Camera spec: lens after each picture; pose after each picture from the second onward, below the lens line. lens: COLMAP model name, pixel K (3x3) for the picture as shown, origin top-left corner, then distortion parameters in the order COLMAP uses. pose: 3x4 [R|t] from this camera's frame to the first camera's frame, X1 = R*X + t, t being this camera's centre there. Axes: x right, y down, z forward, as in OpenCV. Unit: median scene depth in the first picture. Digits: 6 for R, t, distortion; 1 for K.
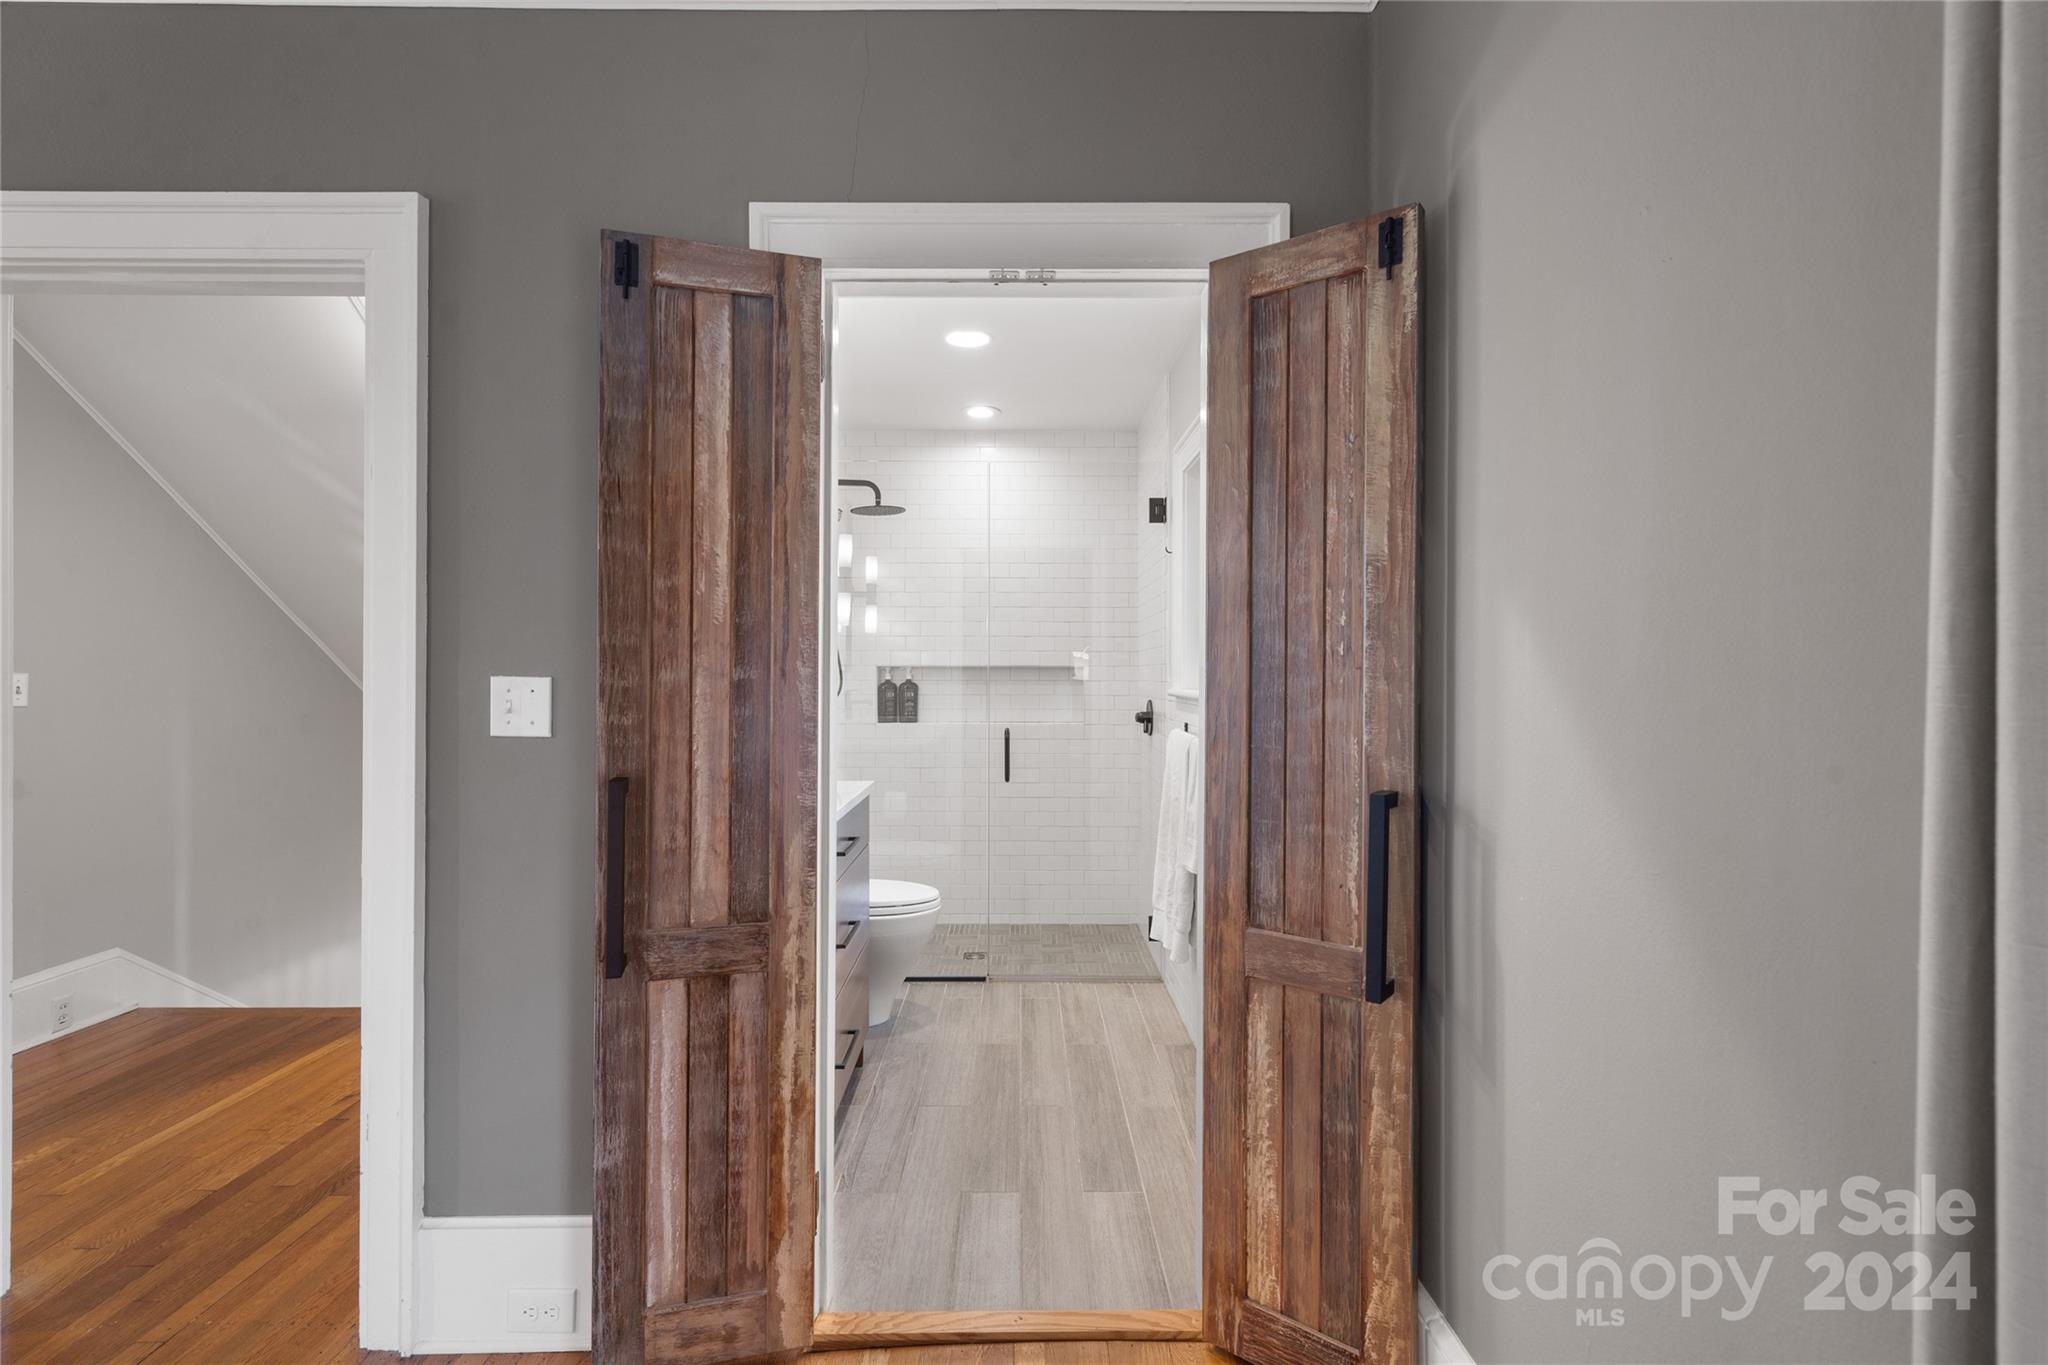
lens RADIAL K [[919.4, 0, 1022.6], [0, 919.4, 677.4], [0, 0, 1]] dist [-0.000422, 0.000167]
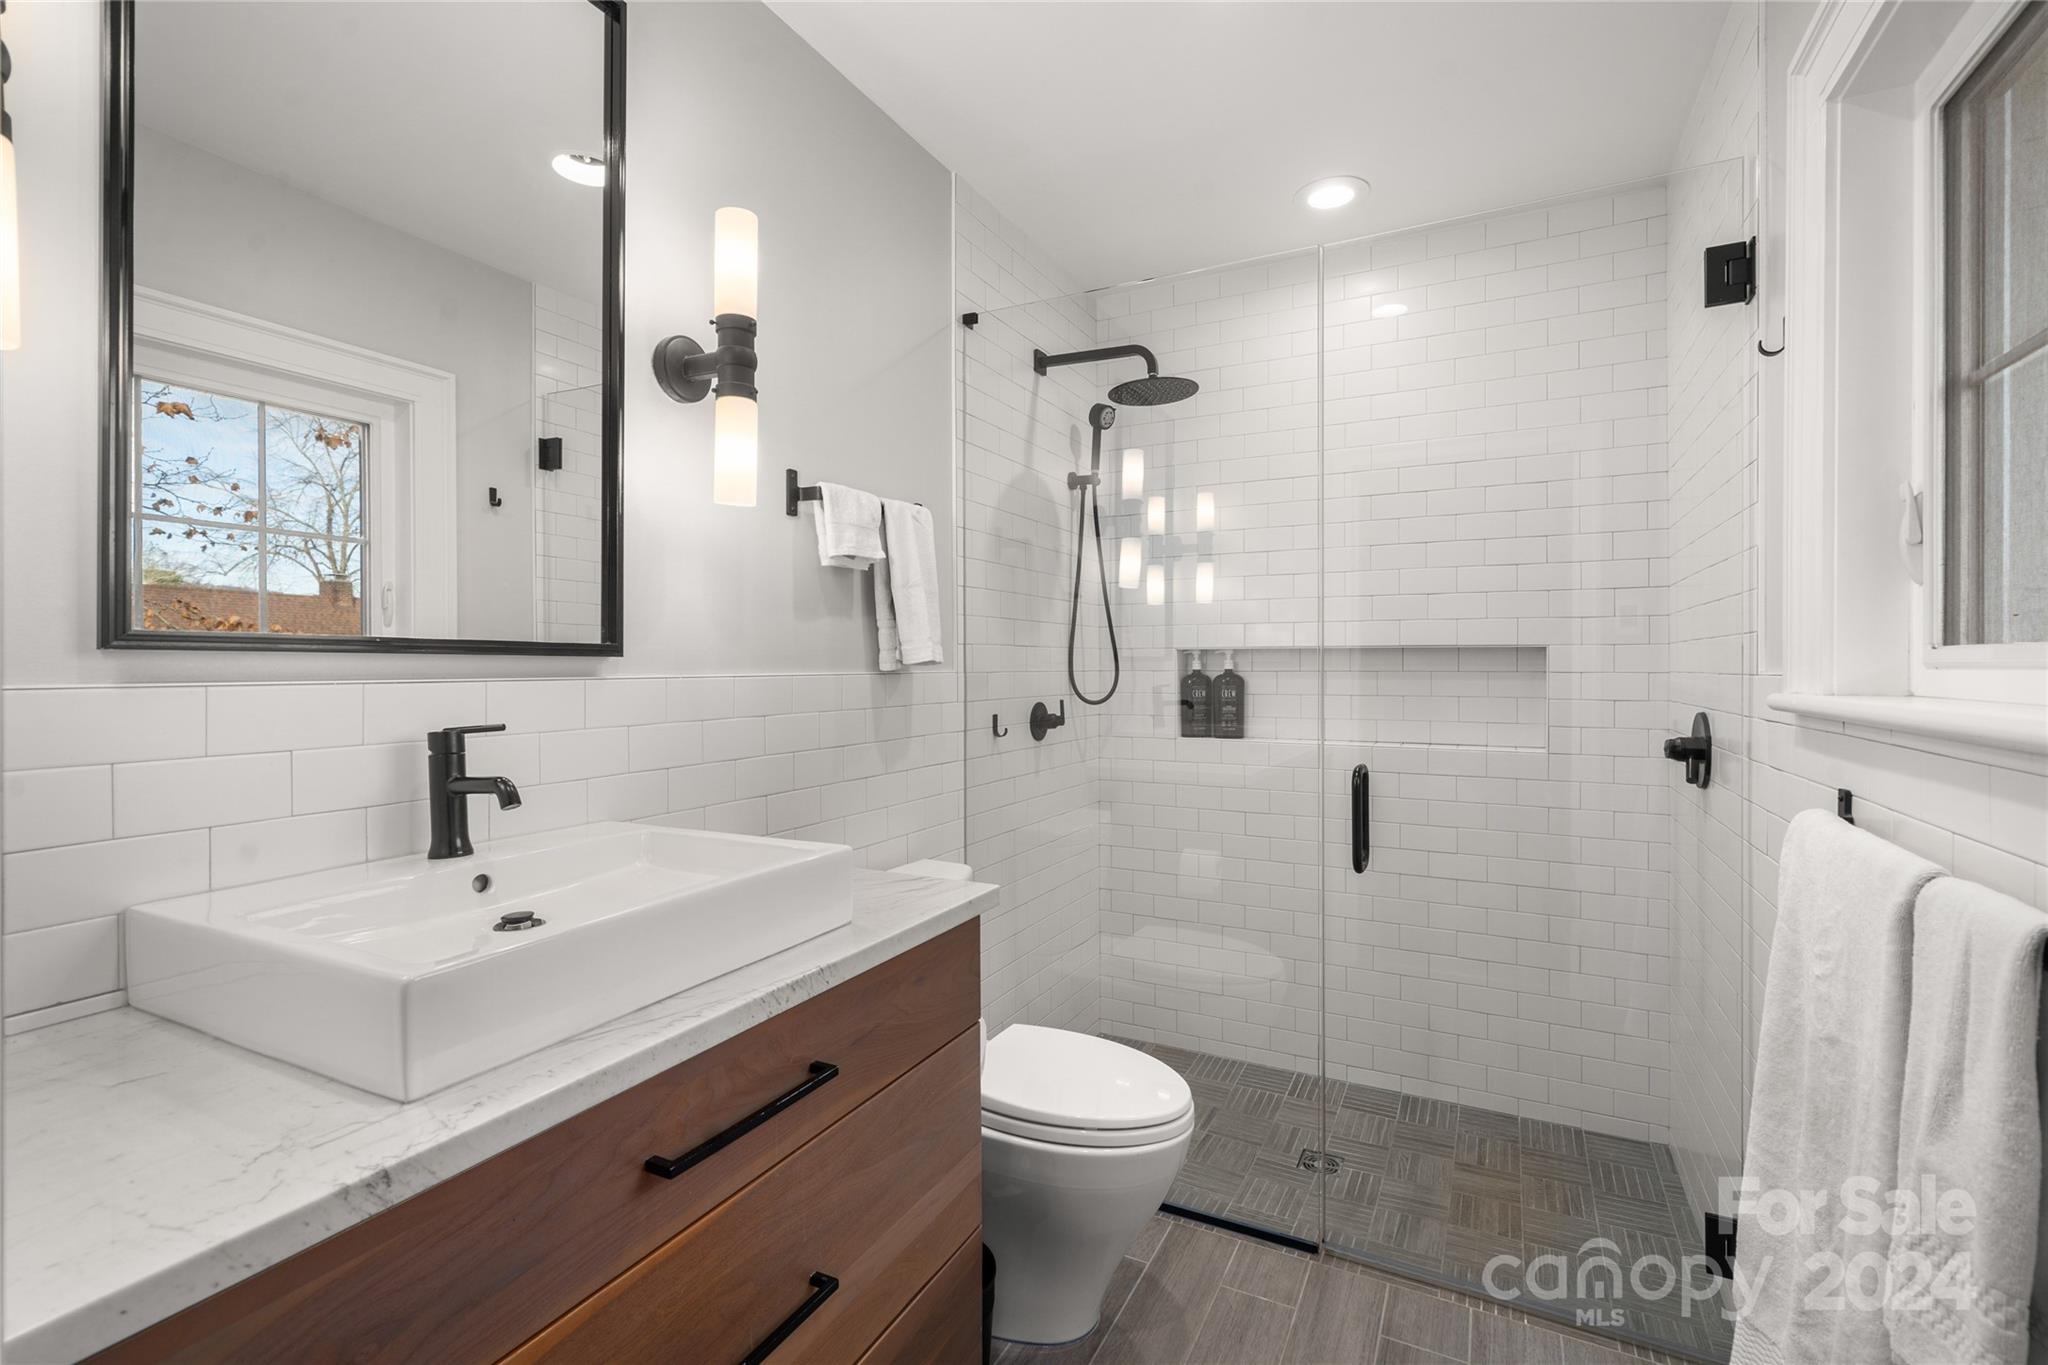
lens RADIAL K [[919.4, 0, 1028.1], [0, 919.4, 672.1], [0, 0, 1]] dist [-0.000422, 0.000167]
pose [[0.888180, -0.001130, -0.459494, 0.044472], [0.003981, 0.999978, 0.005237, 0.000171], [0.459478, -0.006481, 0.888165, 0.390282]]
